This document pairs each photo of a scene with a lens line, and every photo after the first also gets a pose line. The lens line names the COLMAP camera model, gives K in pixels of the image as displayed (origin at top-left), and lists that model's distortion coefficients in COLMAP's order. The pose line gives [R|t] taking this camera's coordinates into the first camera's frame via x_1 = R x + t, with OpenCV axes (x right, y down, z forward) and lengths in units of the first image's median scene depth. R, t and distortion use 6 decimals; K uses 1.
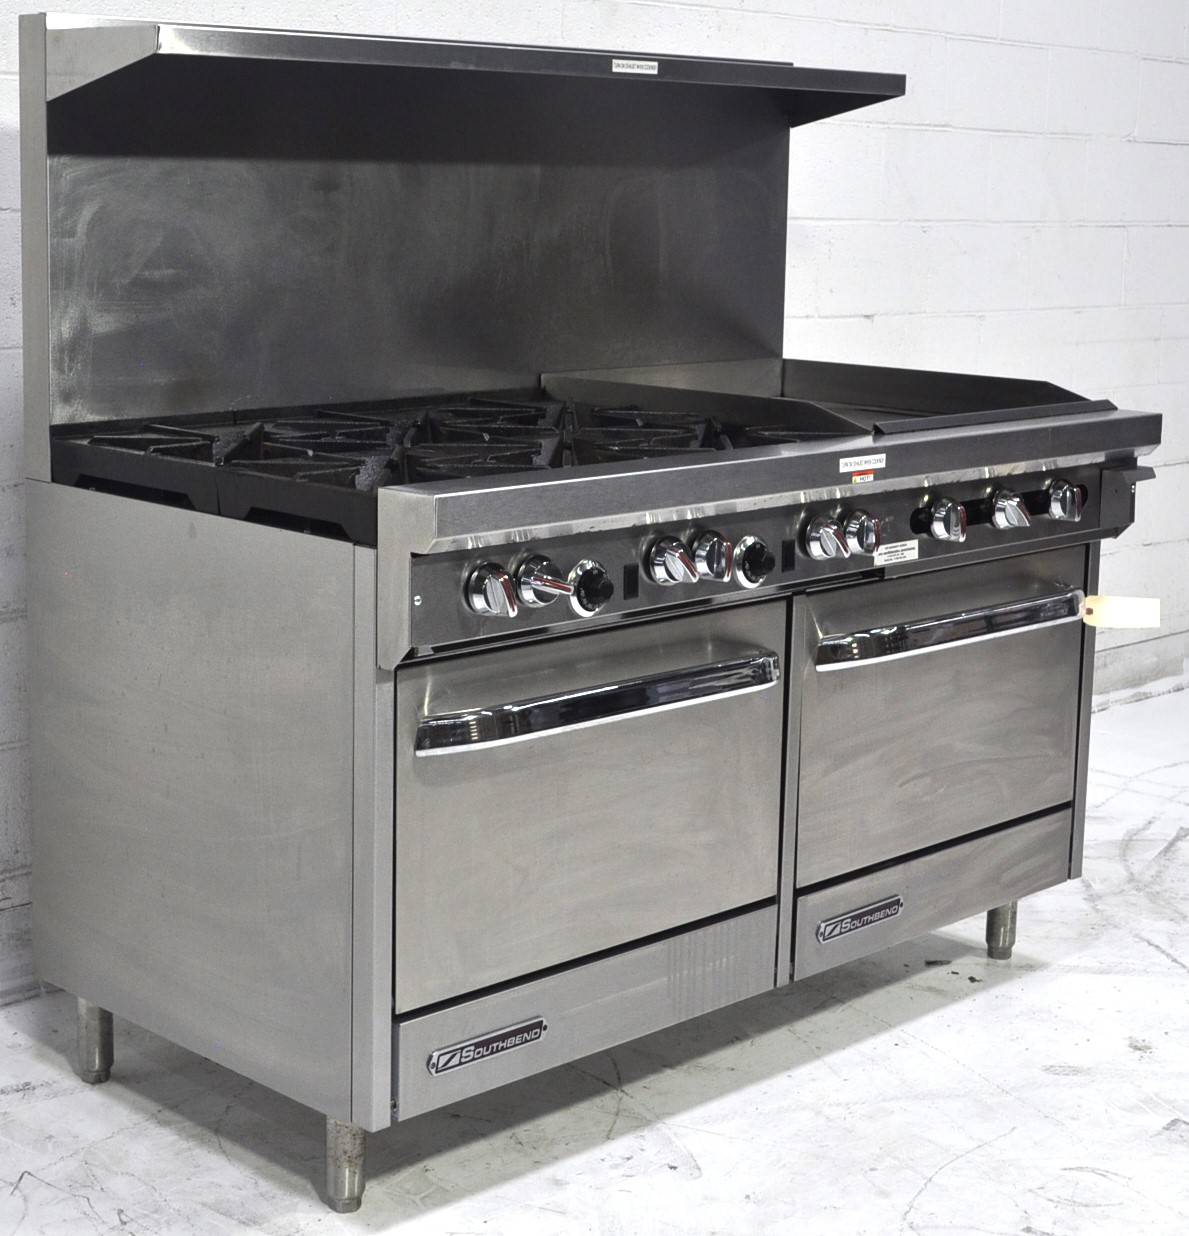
lens RADIAL K [[2422.6, 0, 595.9], [0, 2422.6, 620.8], [0, 0, 1]] dist [-0.054464, 0.000000]
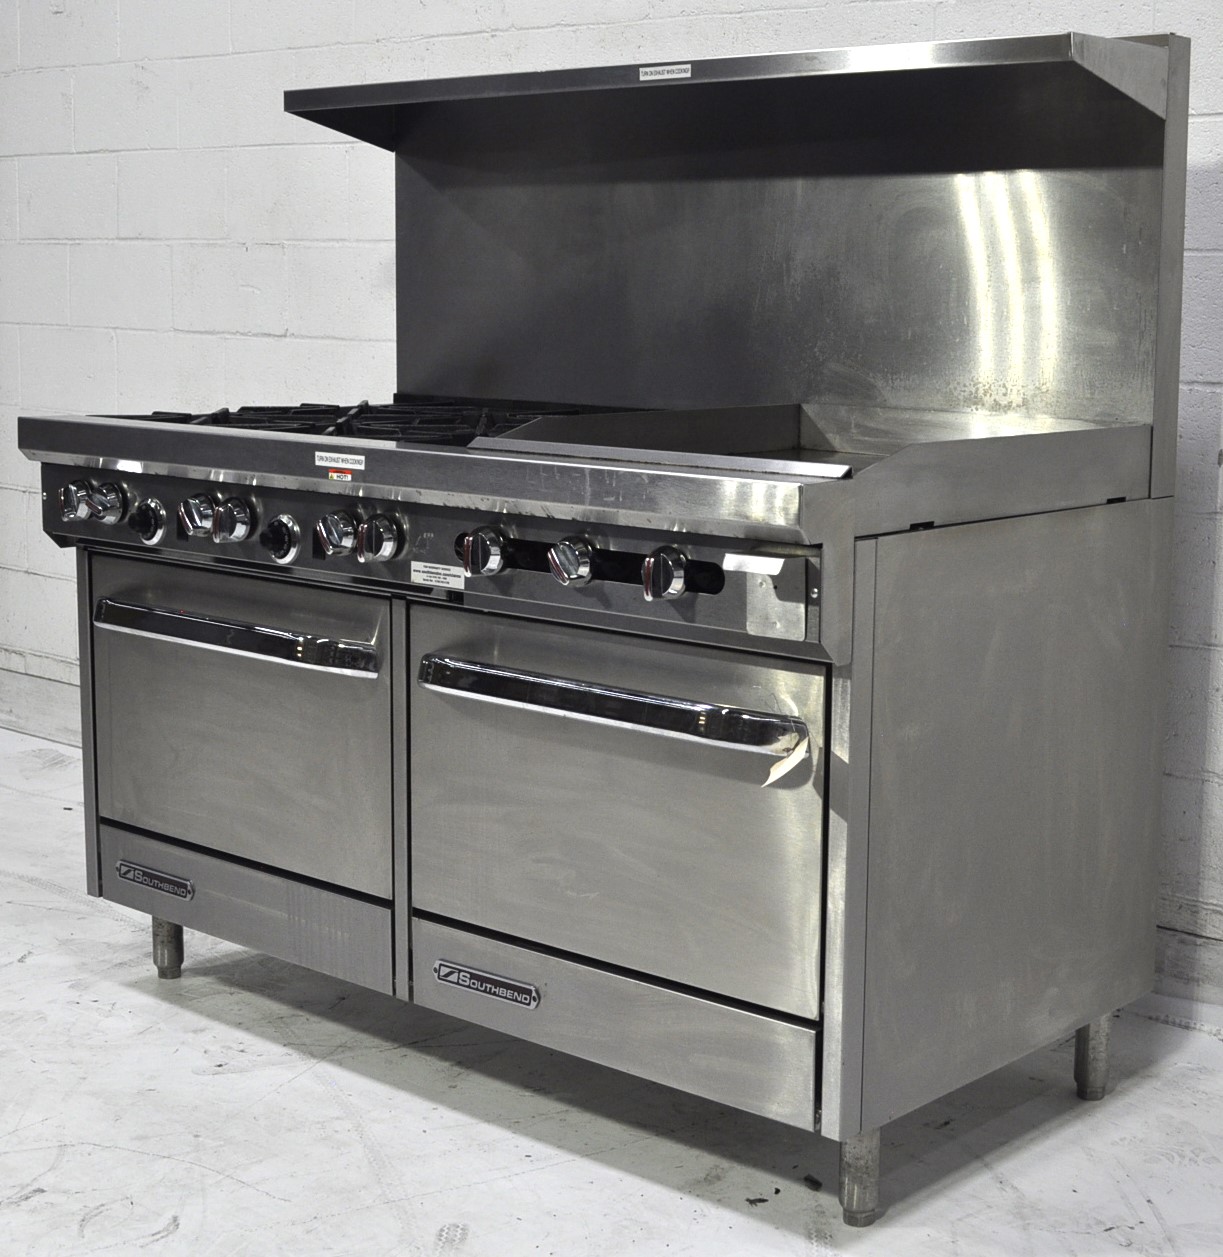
lens RADIAL K [[2176.6, 0, 614.4], [0, 2176.6, 626.7], [0, 0, 1]] dist [-0.057229, 0.000000]
pose [[0.036290, 0.139815, -0.989512, 0.937387], [-0.195456, 0.972035, 0.130177, -0.128423], [0.980041, 0.188681, 0.062603, 1.007803]]
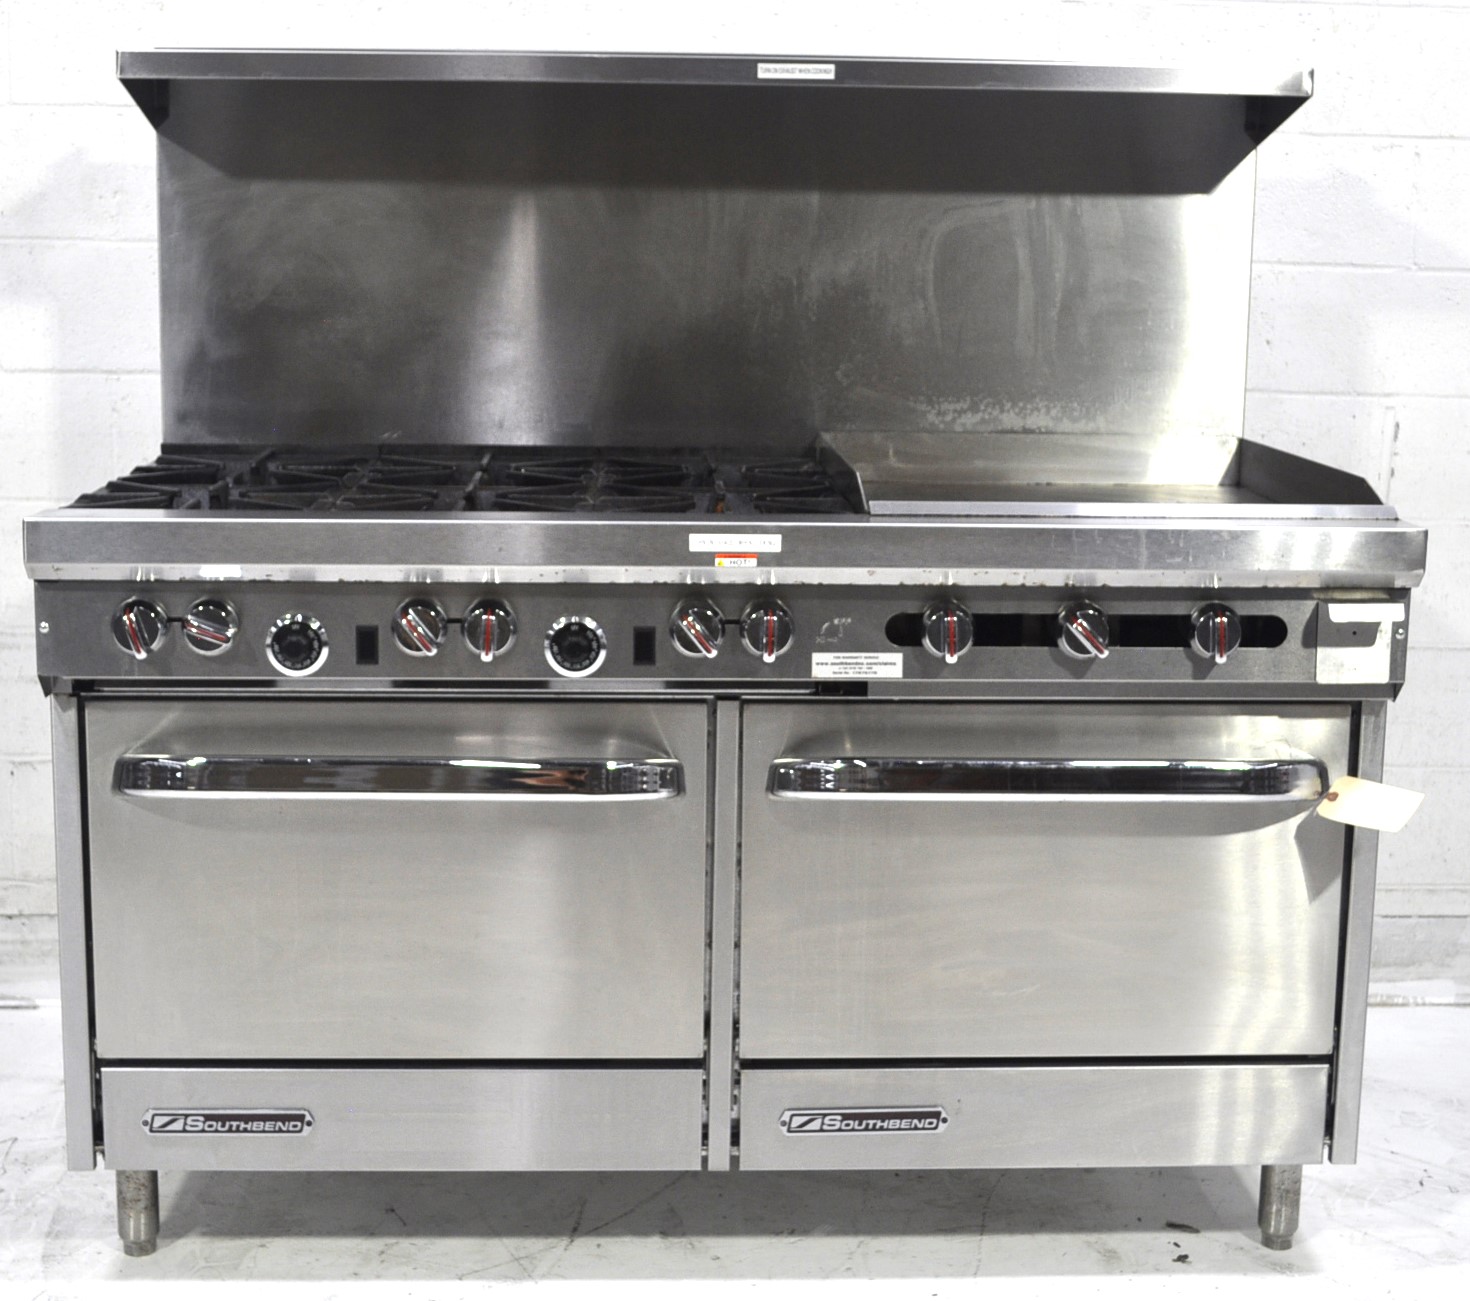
lens RADIAL K [[2416.2, 0, 679.7], [0, 2416.2, 678.3], [0, 0, 1]] dist [-0.059207, 0.000000]
pose [[0.716735, 0.118953, -0.687125, 0.619280], [-0.128096, 0.991035, 0.037949, -0.046036], [0.685480, 0.060818, 0.725547, 0.384529]]
